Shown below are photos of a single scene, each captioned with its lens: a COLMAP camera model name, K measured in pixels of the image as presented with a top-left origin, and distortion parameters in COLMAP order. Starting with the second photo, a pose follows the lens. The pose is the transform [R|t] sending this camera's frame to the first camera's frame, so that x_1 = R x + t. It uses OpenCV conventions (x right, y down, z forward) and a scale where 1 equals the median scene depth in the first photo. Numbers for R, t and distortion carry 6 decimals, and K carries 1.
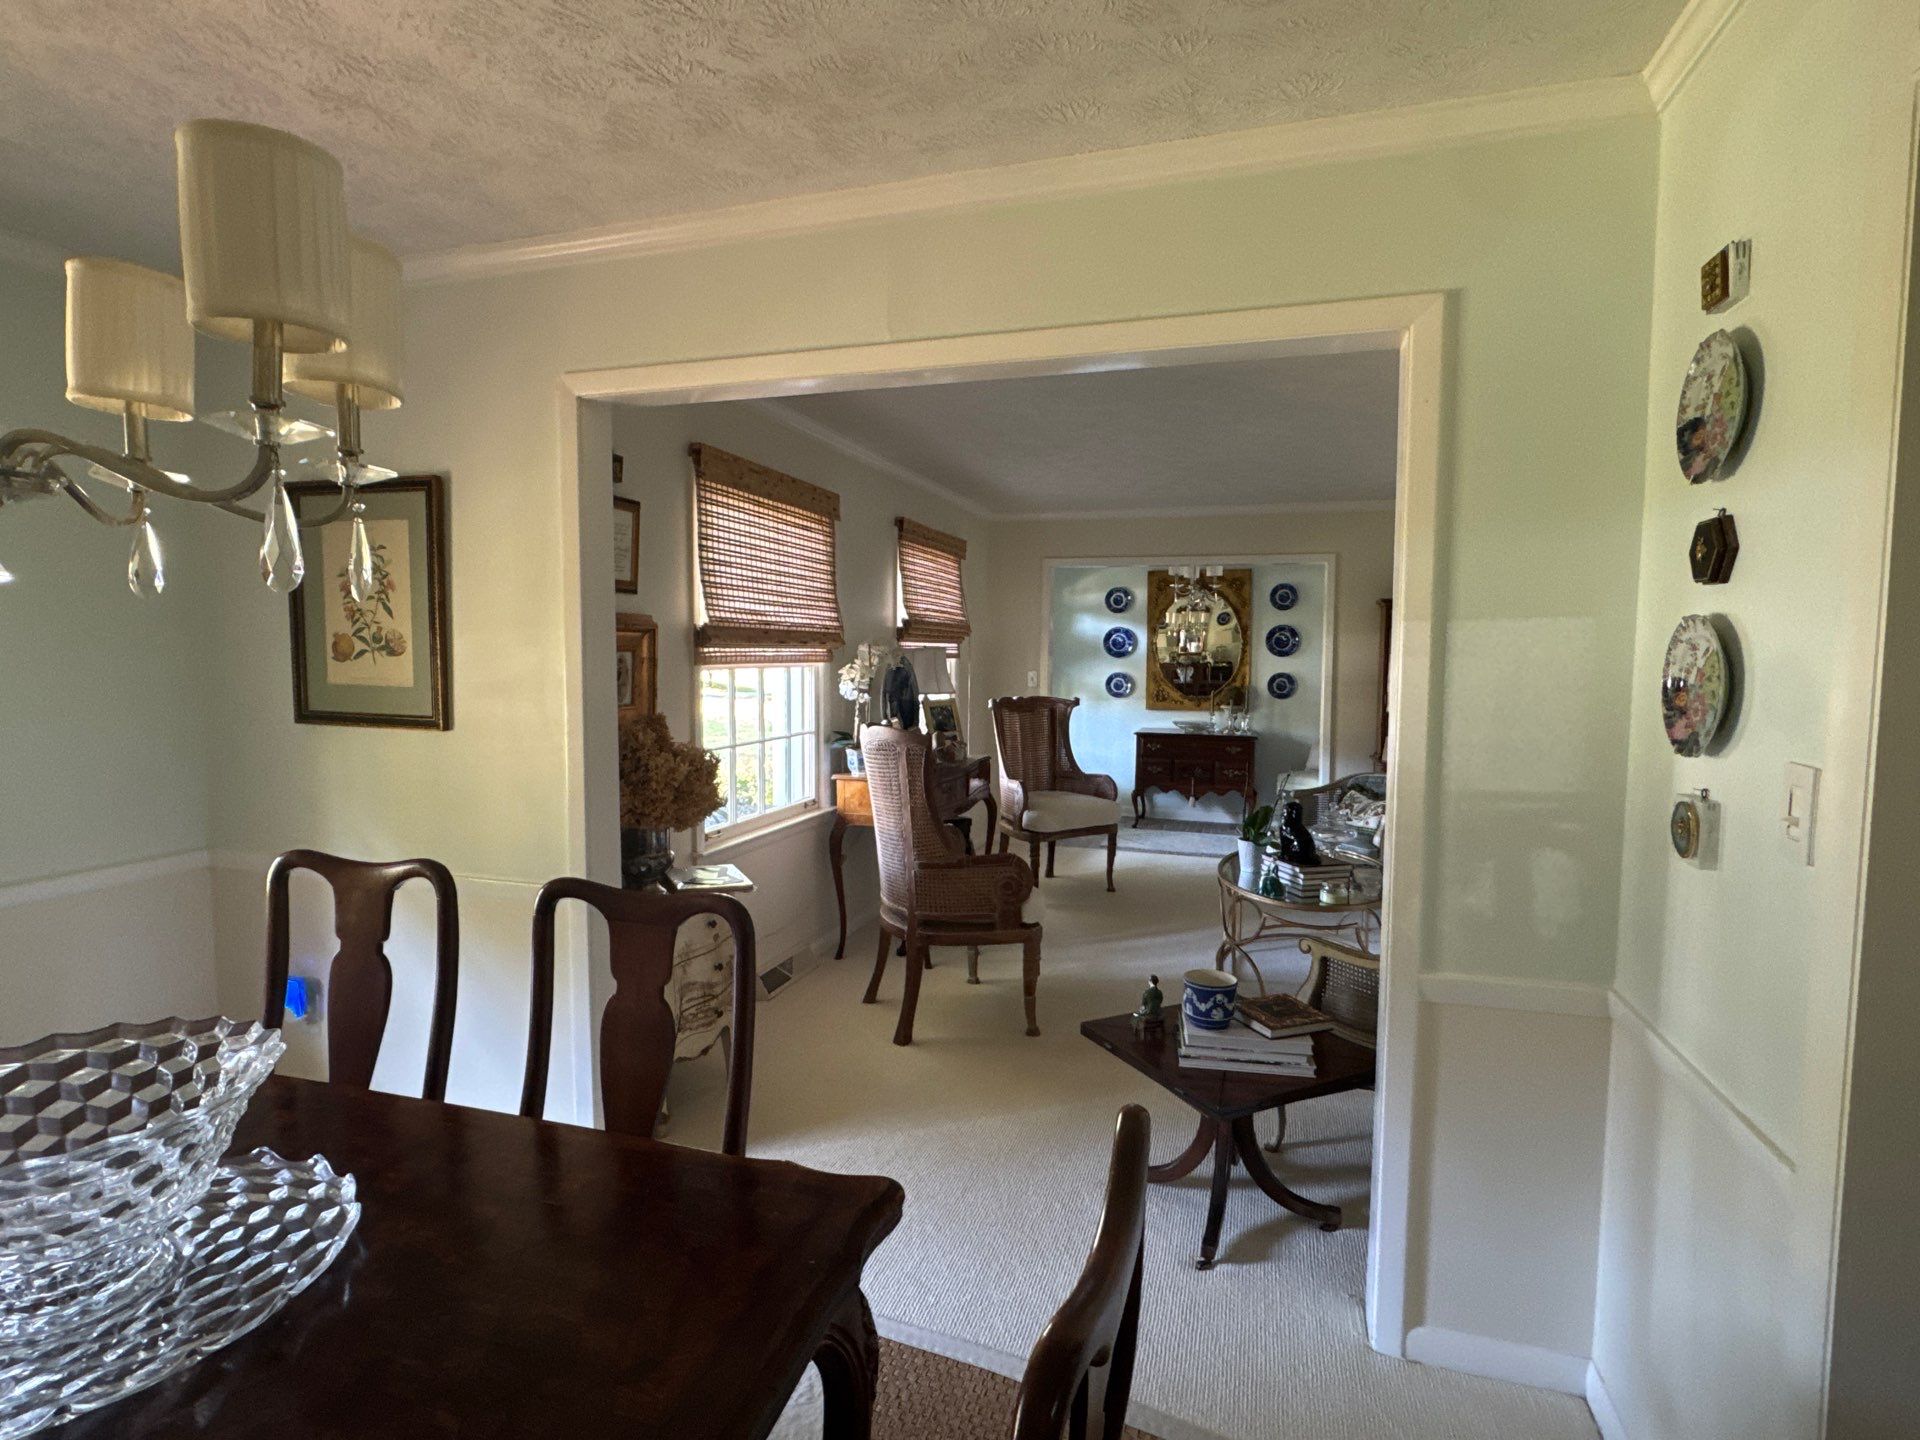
lens RADIAL K [[1001.8, 0, 957.0], [0, 1001.8, 733.4], [0, 0, 1]] dist [-0.013999, 0.000333]
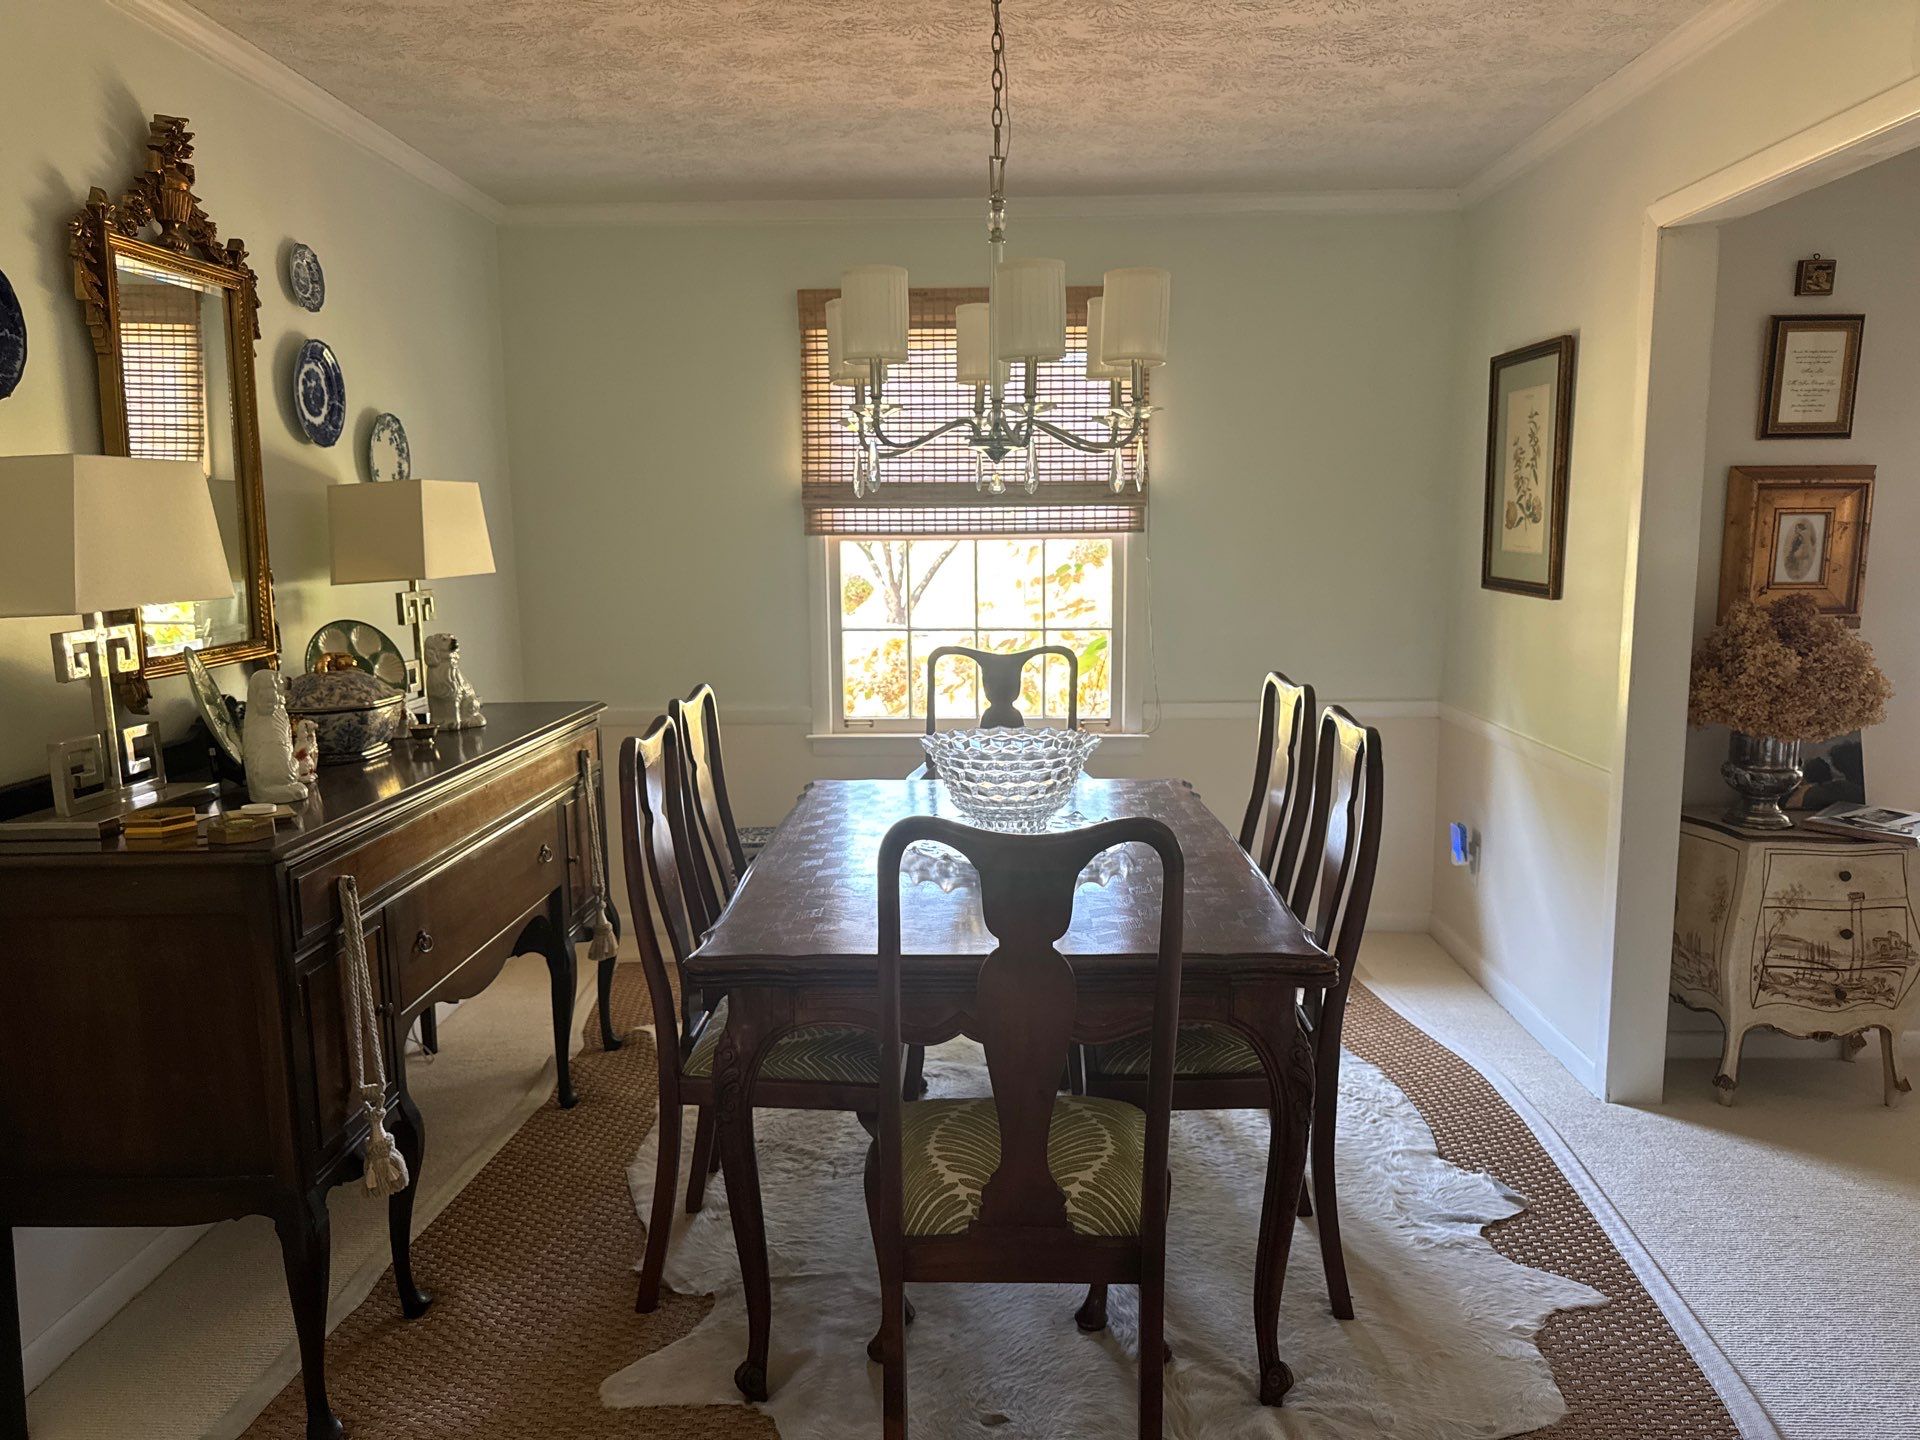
lens RADIAL K [[1368.1, 0, 962.5], [0, 1368.1, 716.1], [0, 0, 1]] dist [-0.002608, -0.000234]
pose [[0.278428, 0.127002, -0.952023, 0.585361], [-0.061433, 0.991544, 0.114307, -0.007979], [0.958490, 0.026659, 0.283876, 0.071366]]
